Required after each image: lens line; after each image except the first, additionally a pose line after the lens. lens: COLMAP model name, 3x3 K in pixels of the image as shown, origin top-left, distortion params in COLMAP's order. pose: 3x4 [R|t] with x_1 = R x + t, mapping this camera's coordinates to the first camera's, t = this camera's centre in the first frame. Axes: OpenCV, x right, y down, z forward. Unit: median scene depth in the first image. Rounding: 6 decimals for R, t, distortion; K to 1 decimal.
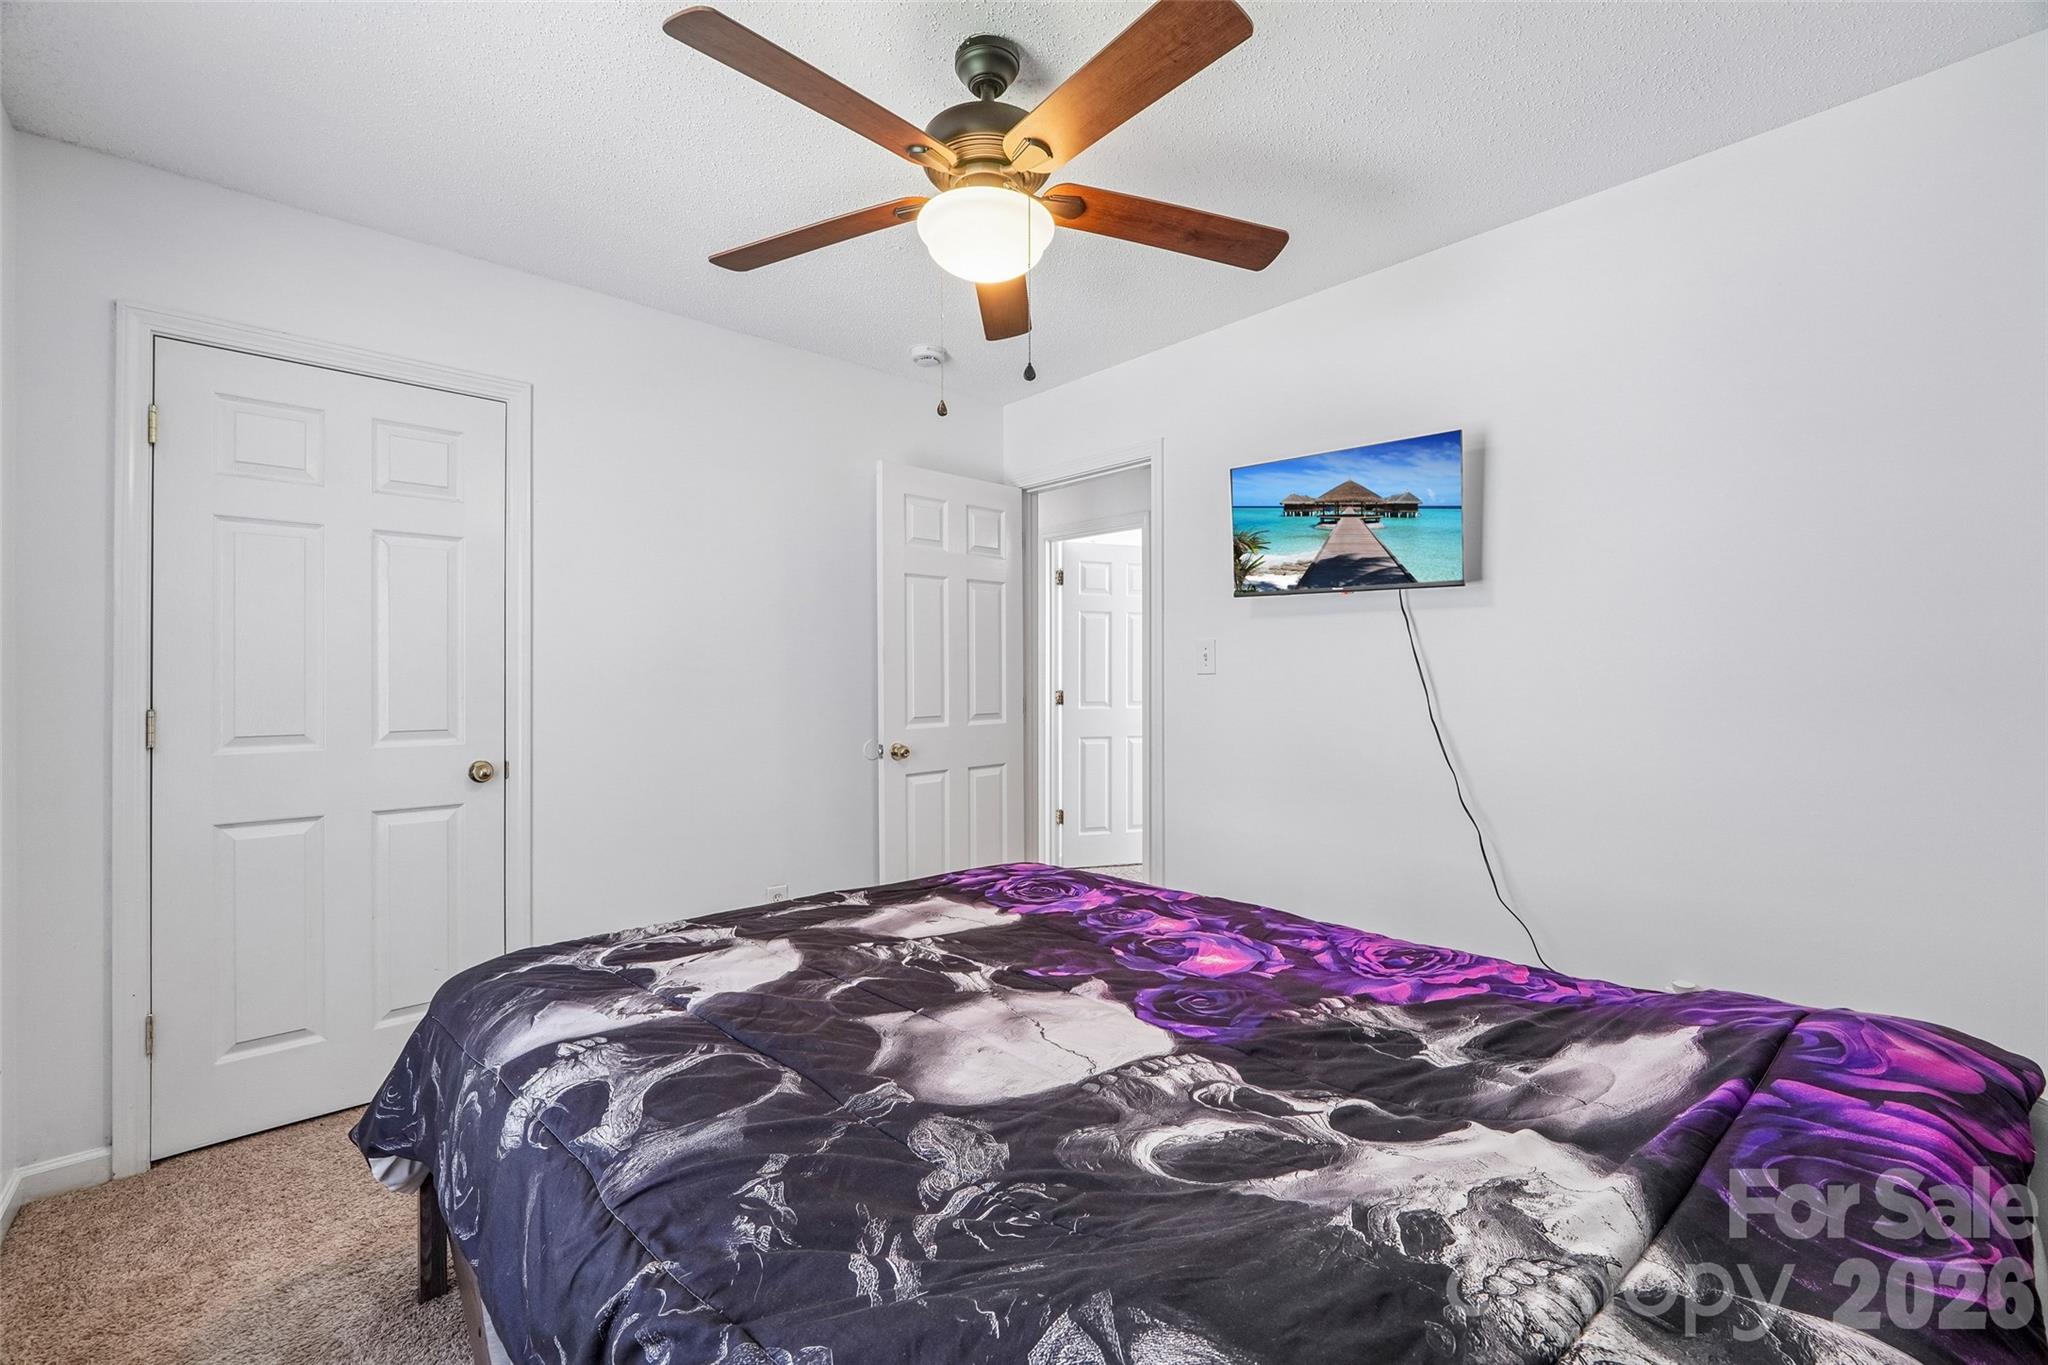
lens RADIAL K [[867.7, 0, 1024.4], [0, 867.7, 676.2], [0, 0, 1]] dist [-0.005170, 0.000027]
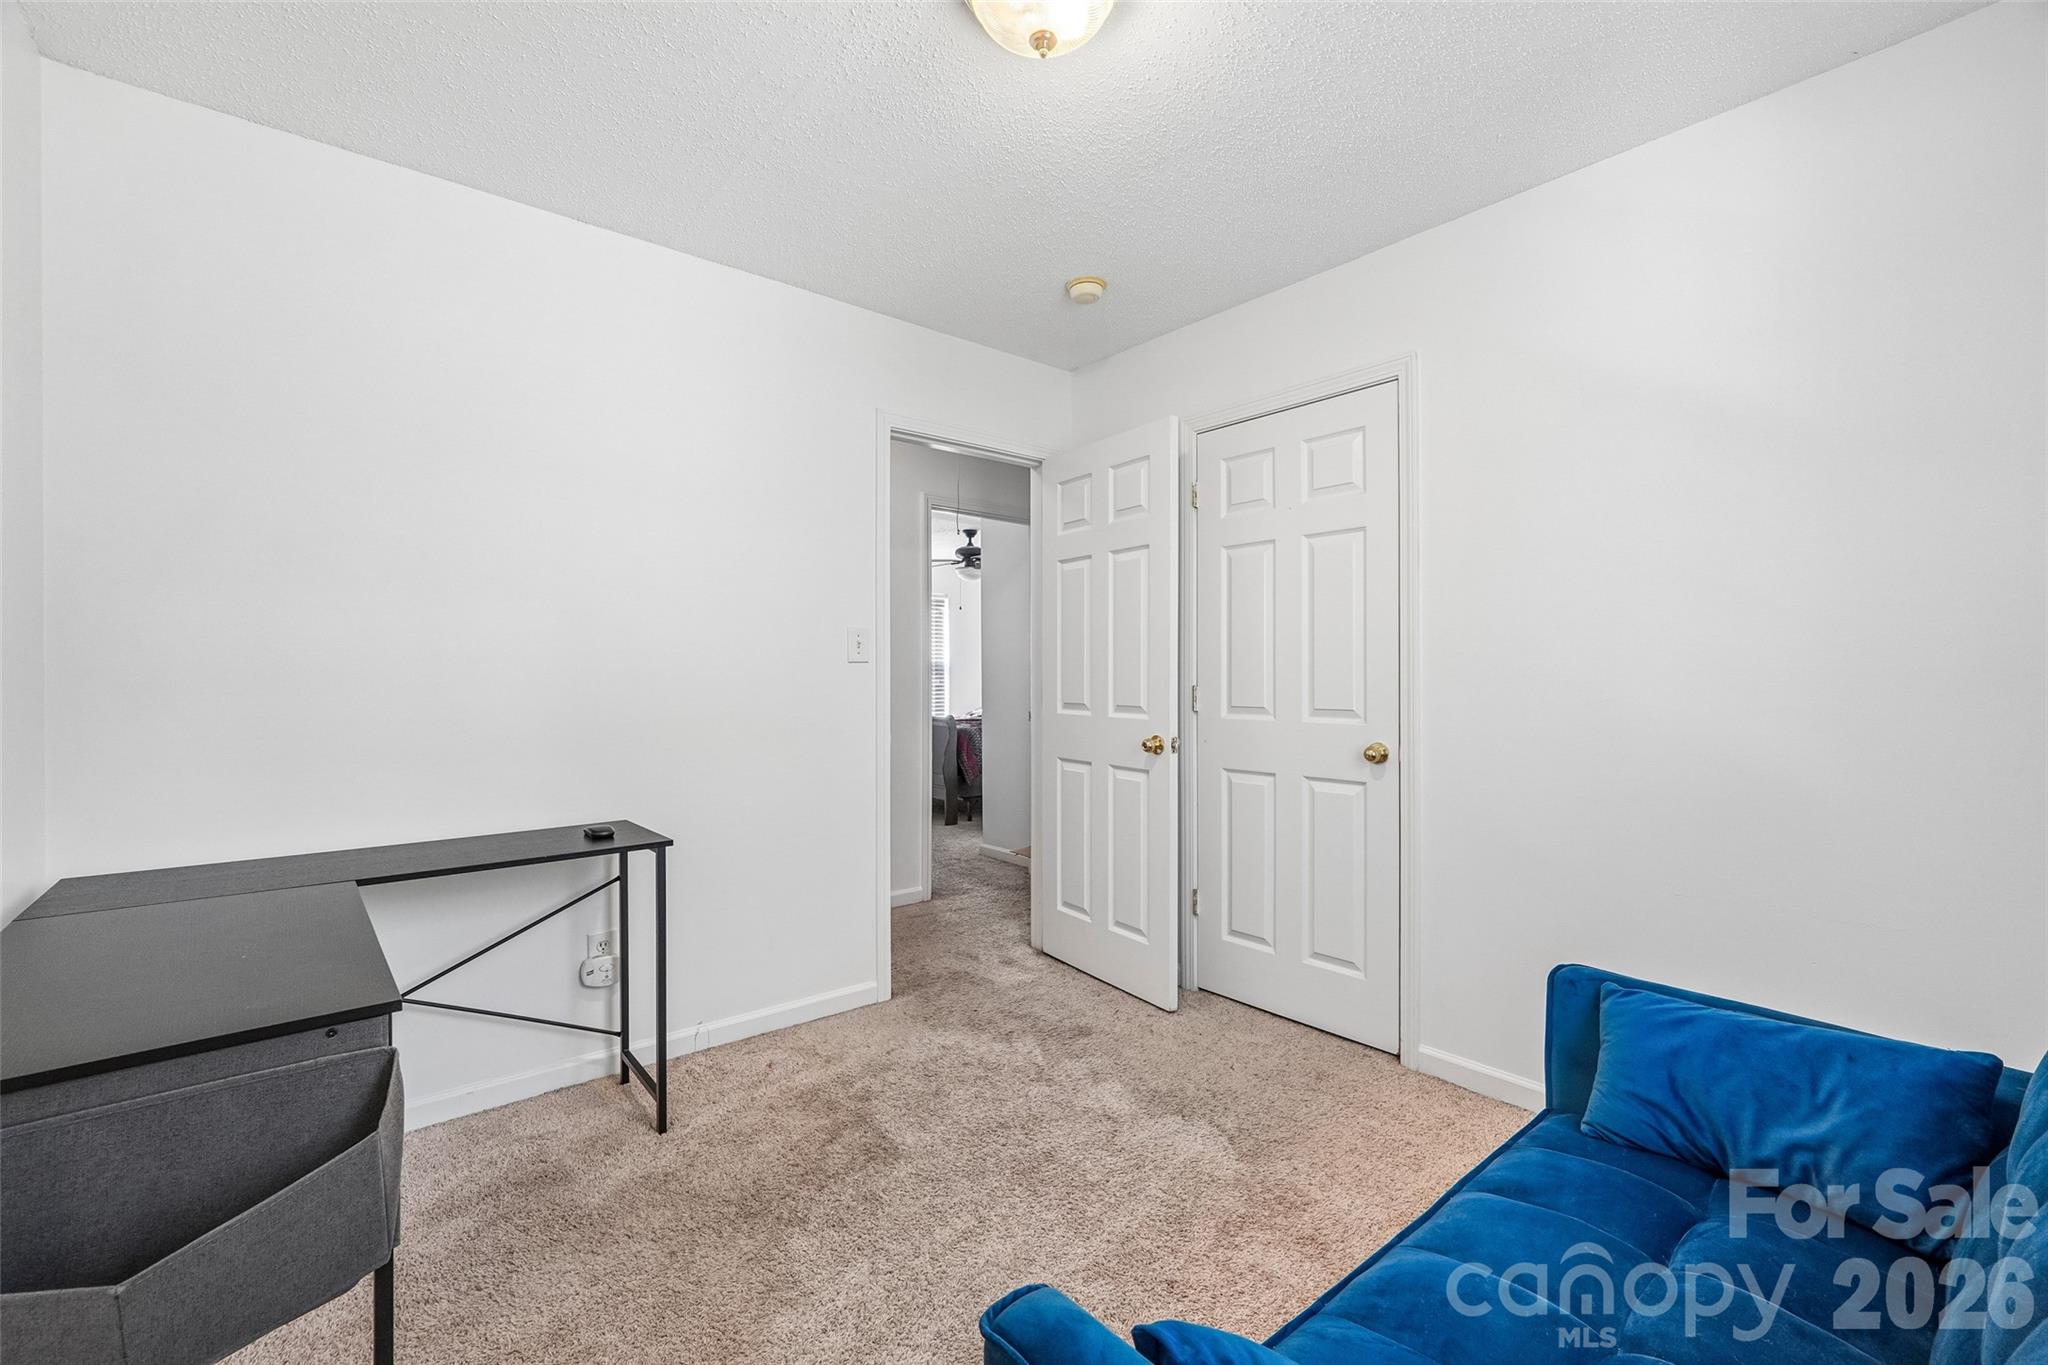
lens RADIAL K [[867.7, 0, 1024.4], [0, 867.7, 676.2], [0, 0, 1]] dist [-0.005170, 0.000027]
pose [[-0.025549, 0.001262, -0.999673, 0.376662], [0.004842, 0.999988, 0.001139, 0.013606], [0.999662, -0.004811, -0.025555, 0.606022]]
